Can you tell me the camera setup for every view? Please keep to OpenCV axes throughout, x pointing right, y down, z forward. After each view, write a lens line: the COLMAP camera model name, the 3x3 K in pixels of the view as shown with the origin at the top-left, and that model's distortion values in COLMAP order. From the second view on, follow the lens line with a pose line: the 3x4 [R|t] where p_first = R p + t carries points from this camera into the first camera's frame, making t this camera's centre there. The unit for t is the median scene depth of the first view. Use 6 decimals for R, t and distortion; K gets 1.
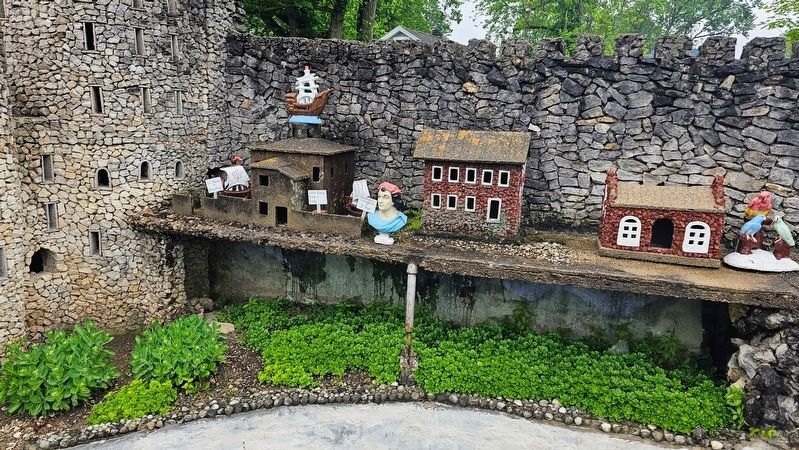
lens RADIAL K [[554.1, 0, 398.0], [0, 554.1, 229.1], [0, 0, 1]] dist [0.051319, -0.035473]
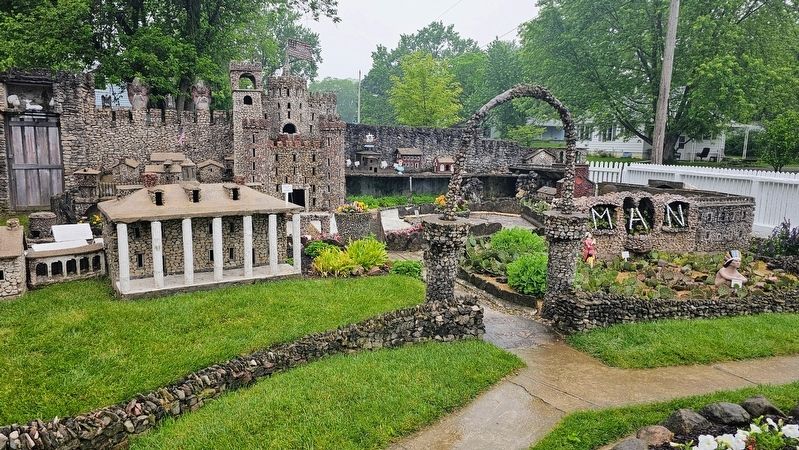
lens RADIAL K [[554.1, 0, 388.7], [0, 554.1, 238.3], [0, 0, 1]] dist [0.051319, -0.035473]
pose [[0.755549, -0.119866, 0.644033, -2.810897], [0.135175, 0.990487, 0.025766, 0.380428], [-0.640994, 0.067590, 0.764564, -2.123414]]
